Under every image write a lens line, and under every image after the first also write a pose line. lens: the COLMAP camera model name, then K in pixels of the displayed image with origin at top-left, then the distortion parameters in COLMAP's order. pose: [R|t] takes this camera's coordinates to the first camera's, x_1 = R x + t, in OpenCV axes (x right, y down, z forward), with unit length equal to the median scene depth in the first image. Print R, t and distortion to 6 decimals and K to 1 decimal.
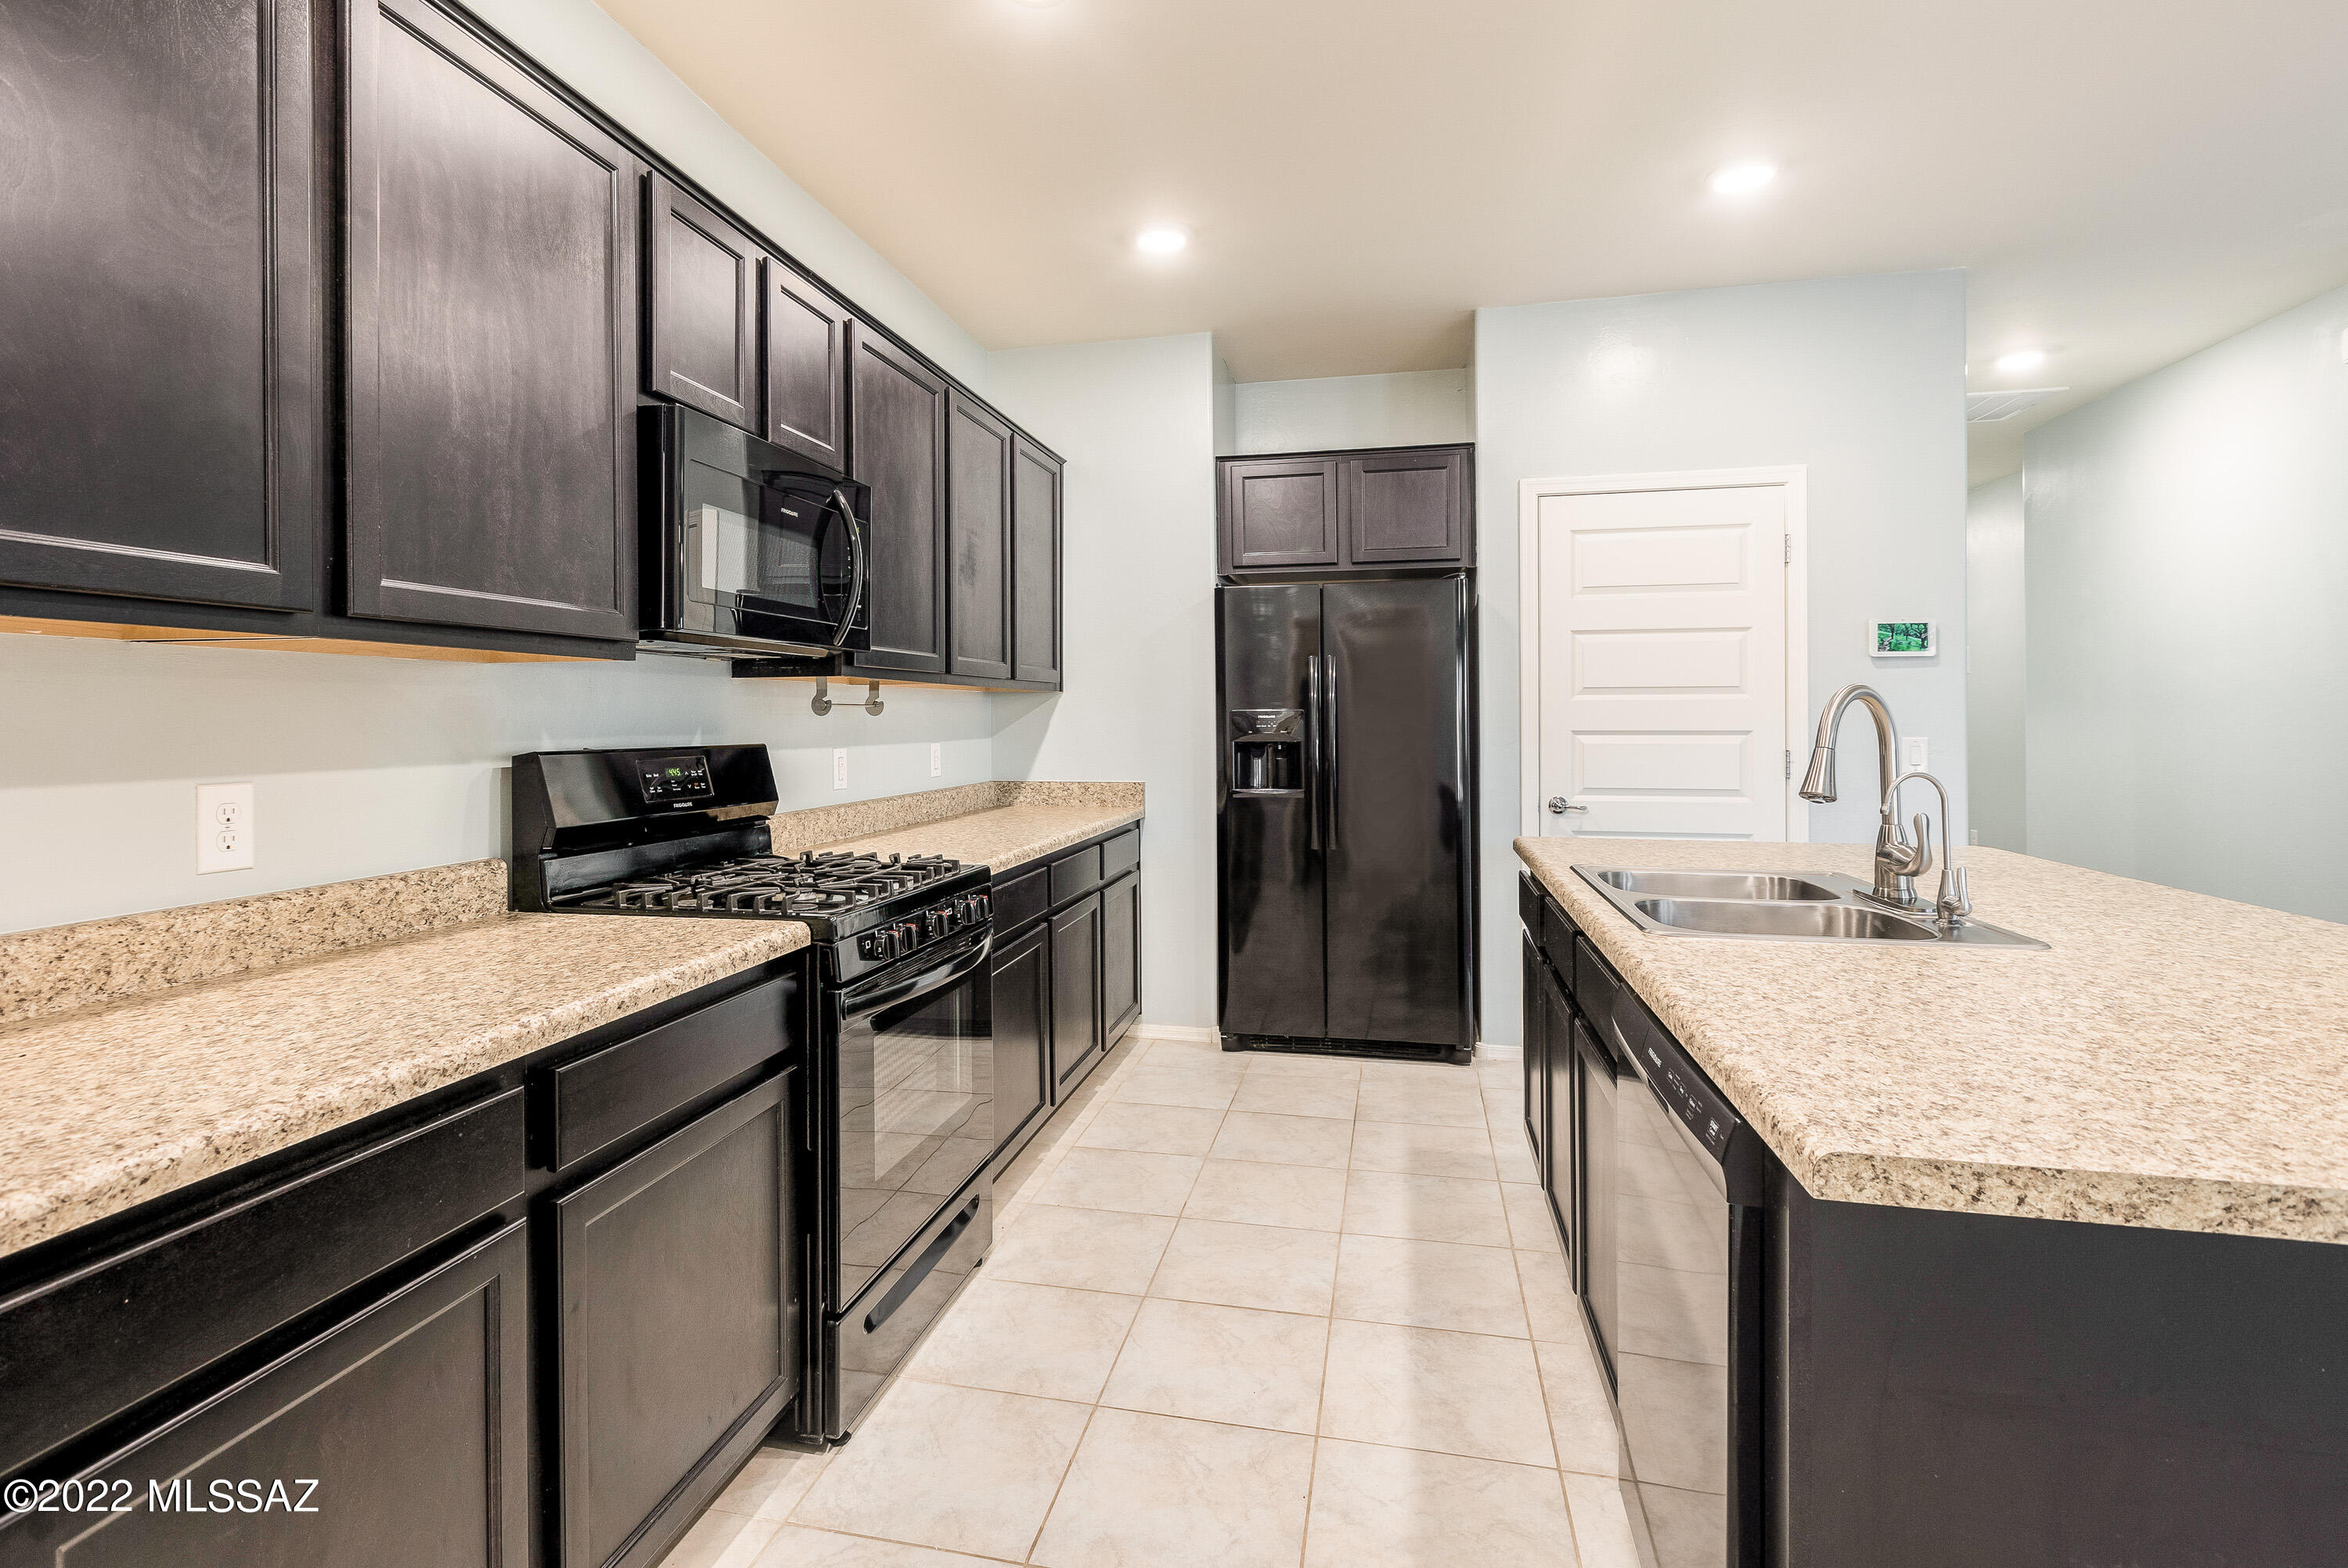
lens RADIAL K [[1124.2, 0, 1128.4], [0, 1124.2, 720.8], [0, 0, 1]] dist [0.002315, 0.000636]
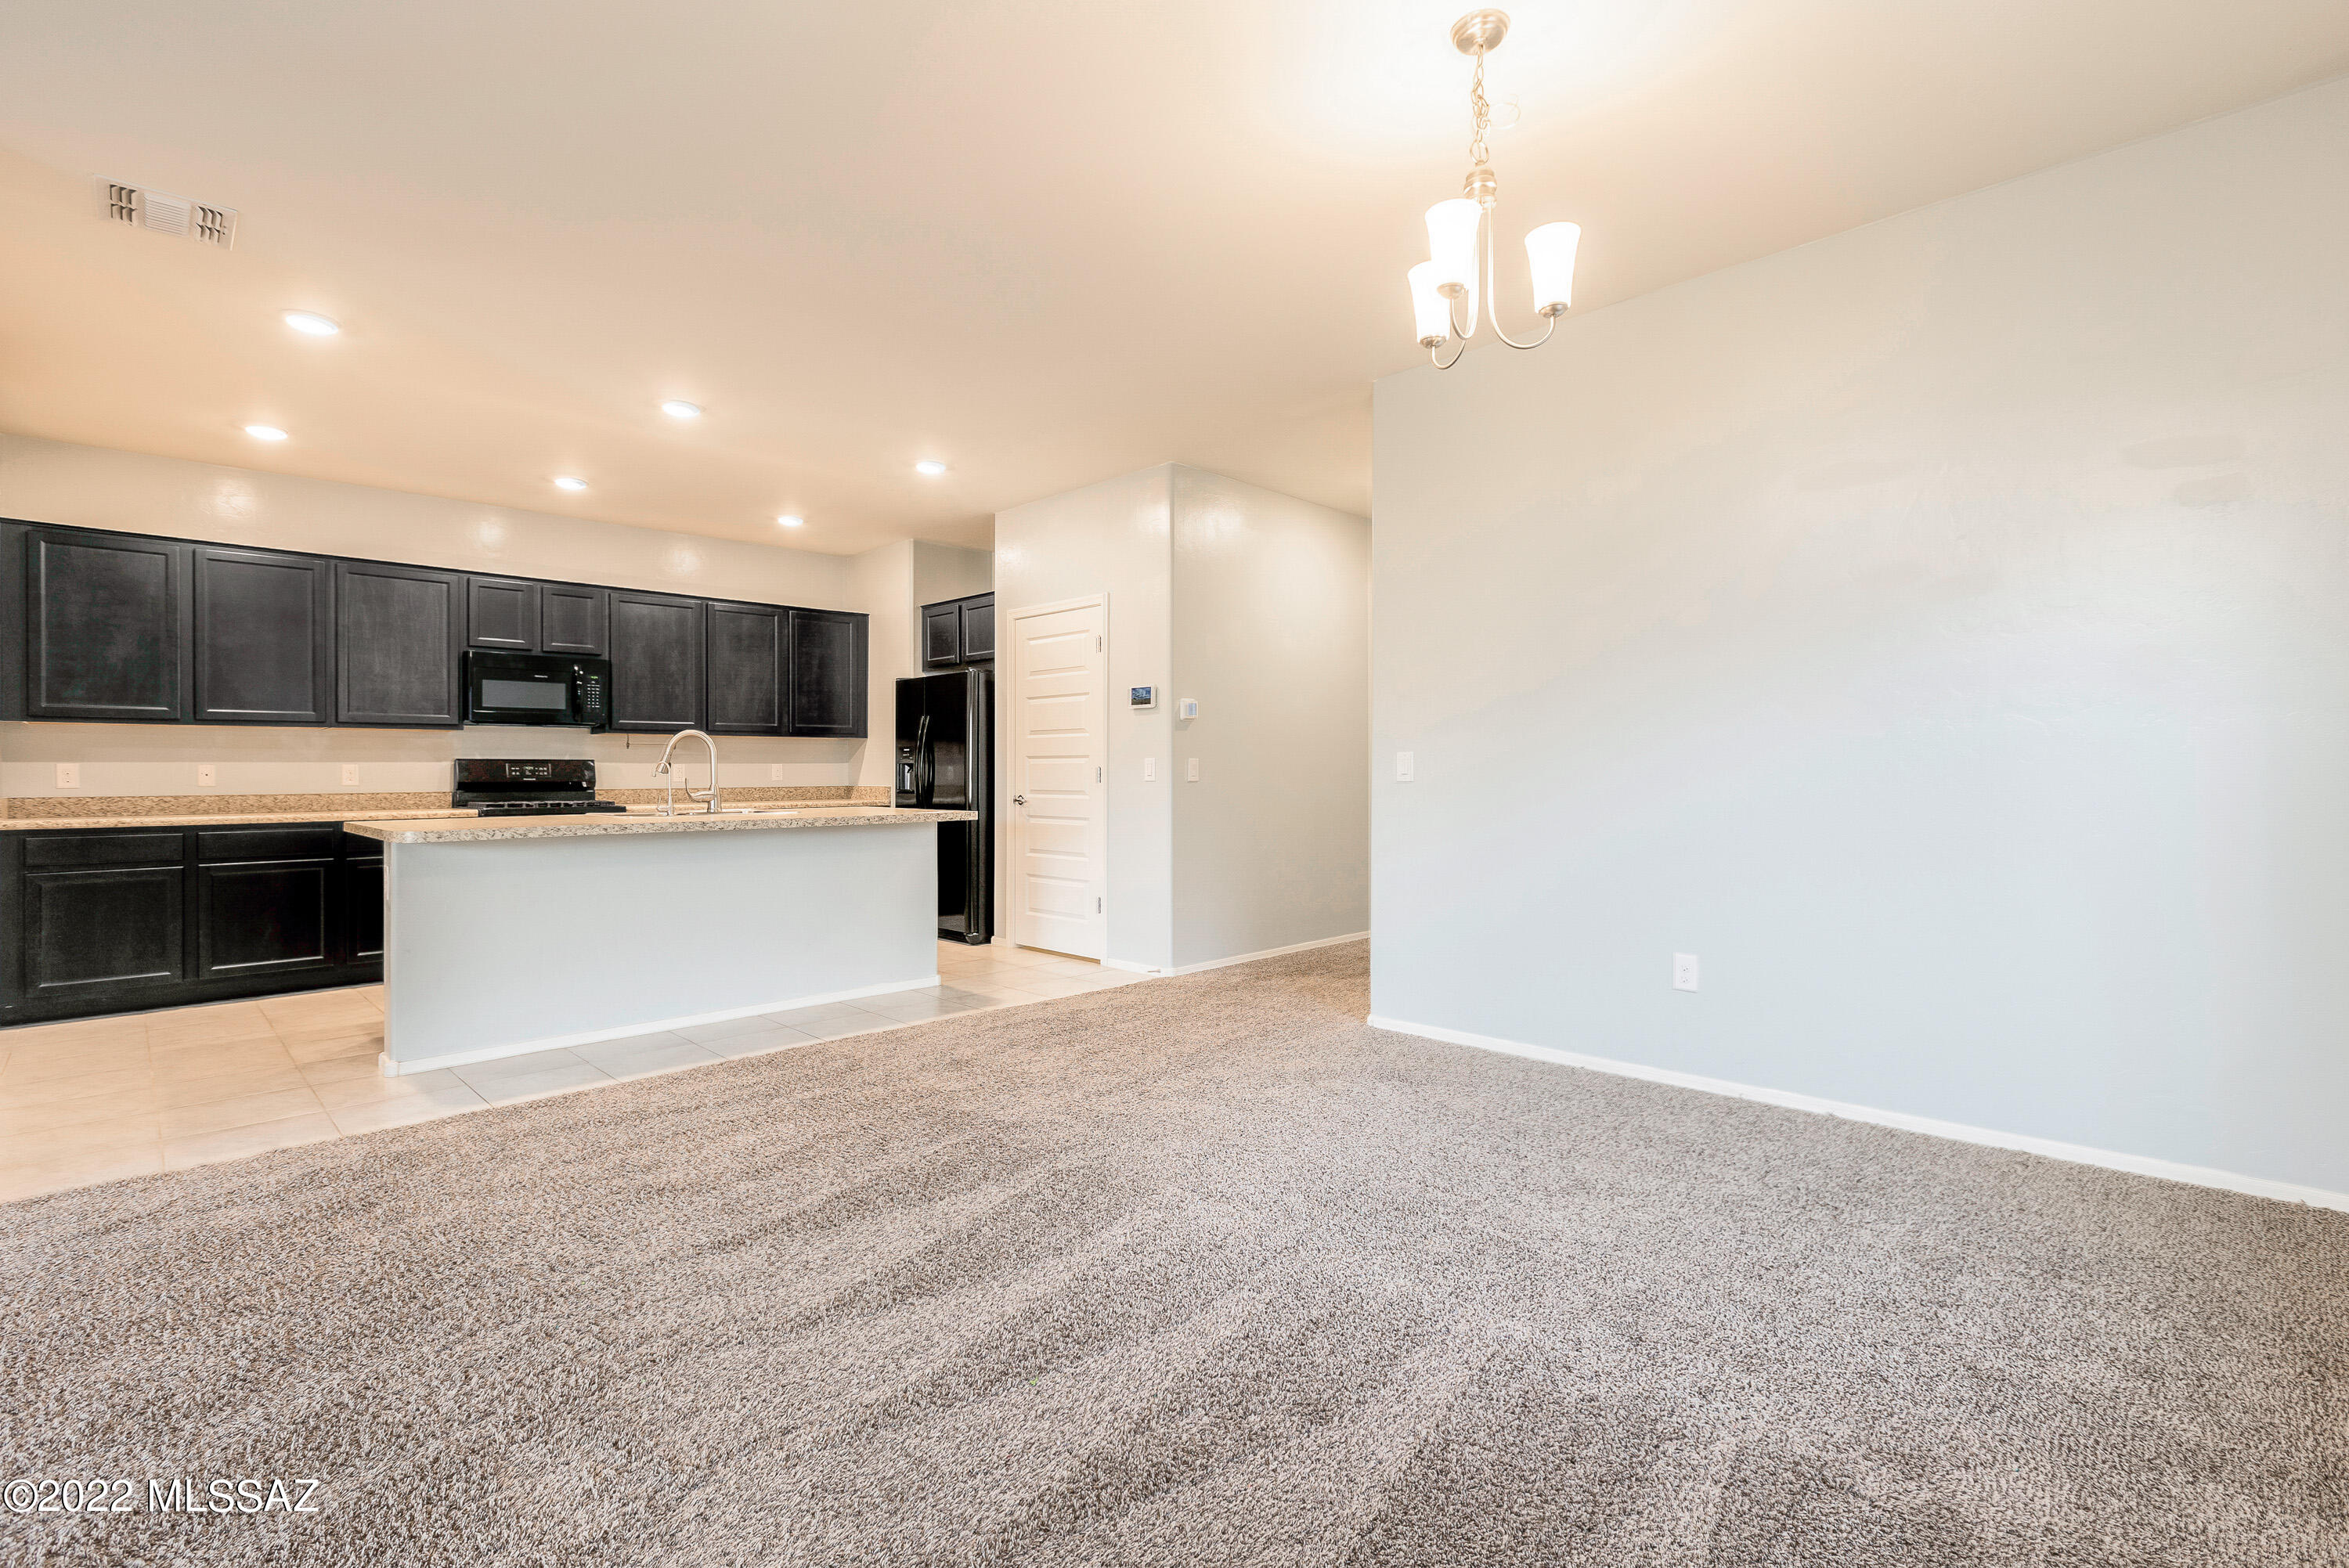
lens RADIAL K [[1072.7, 0, 1165.0], [0, 1072.7, 761.8], [0, 0, 1]] dist [0.001387, -0.000652]
pose [[0.843091, -0.004391, -0.537753, 2.385212], [-0.000714, 0.999957, -0.009285, 0.053016], [0.537770, 0.008212, 0.843051, -0.424083]]
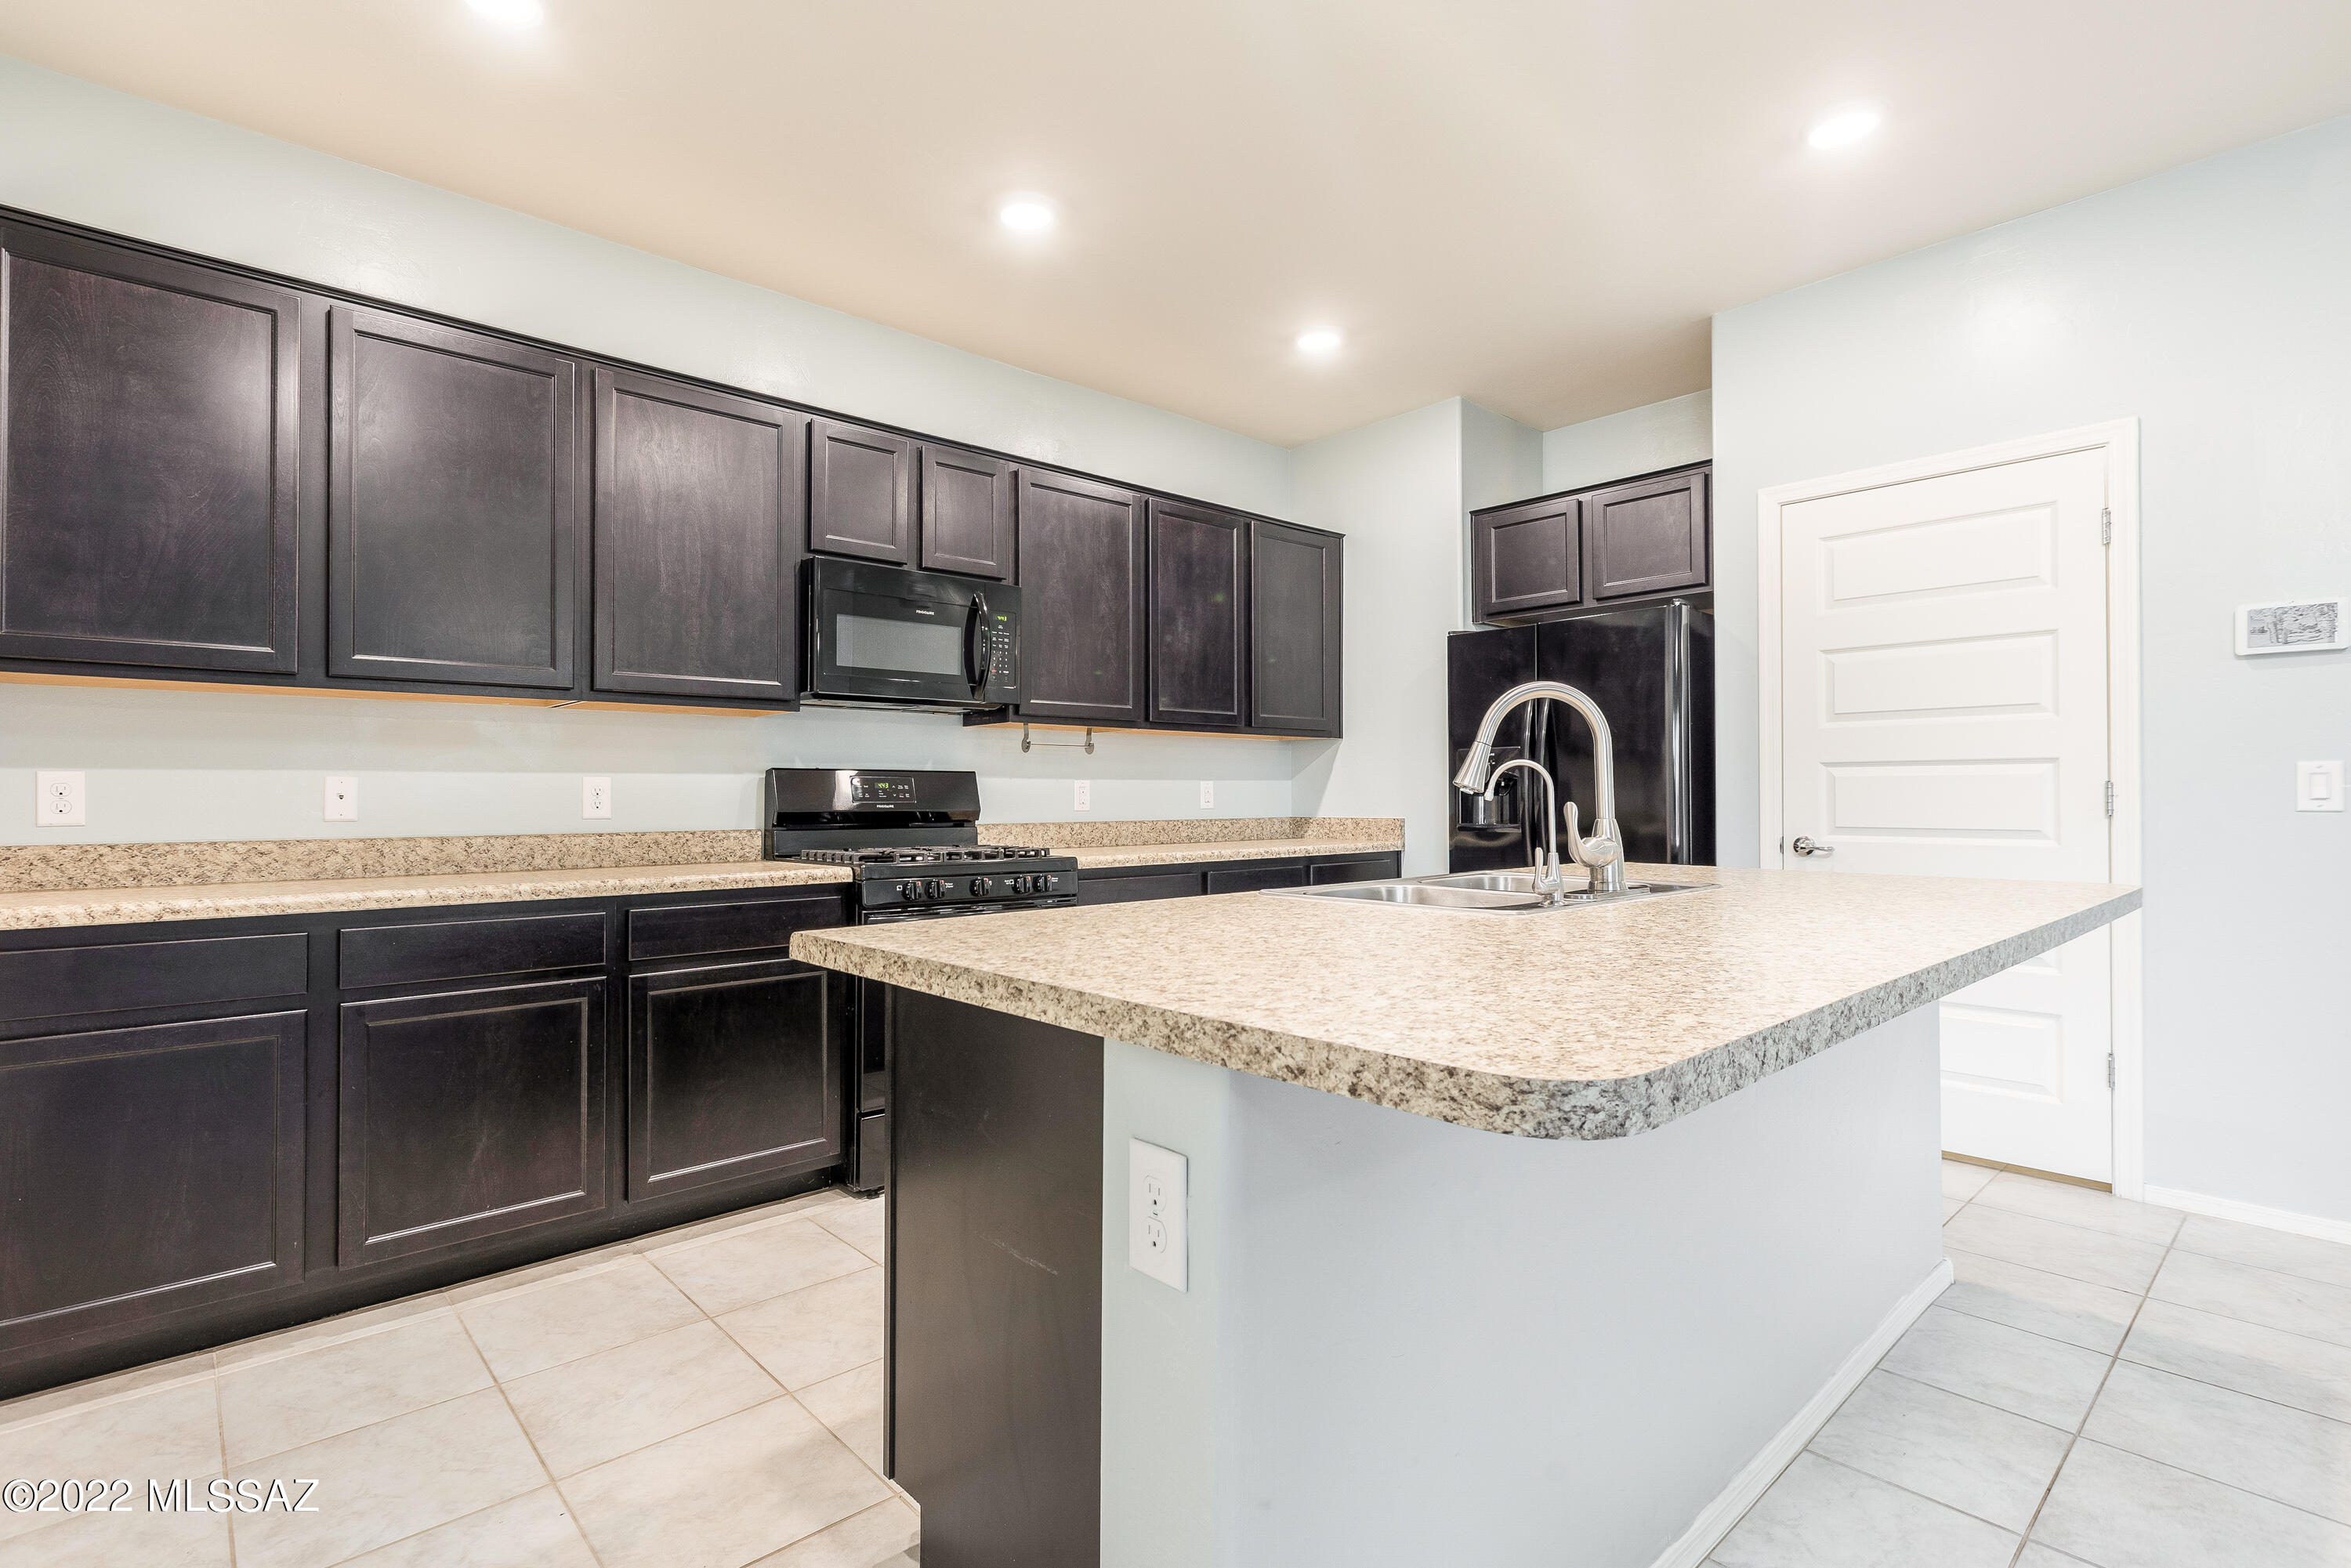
lens RADIAL K [[1098.7, 0, 1130.6], [0, 1098.7, 770.0], [0, 0, 1]] dist [0.000984, 0.000077]
pose [[0.813127, -0.013640, -0.581926, 0.748875], [-0.001112, 0.999687, -0.024986, 0.060889], [0.582085, 0.020964, 0.812858, -0.039904]]
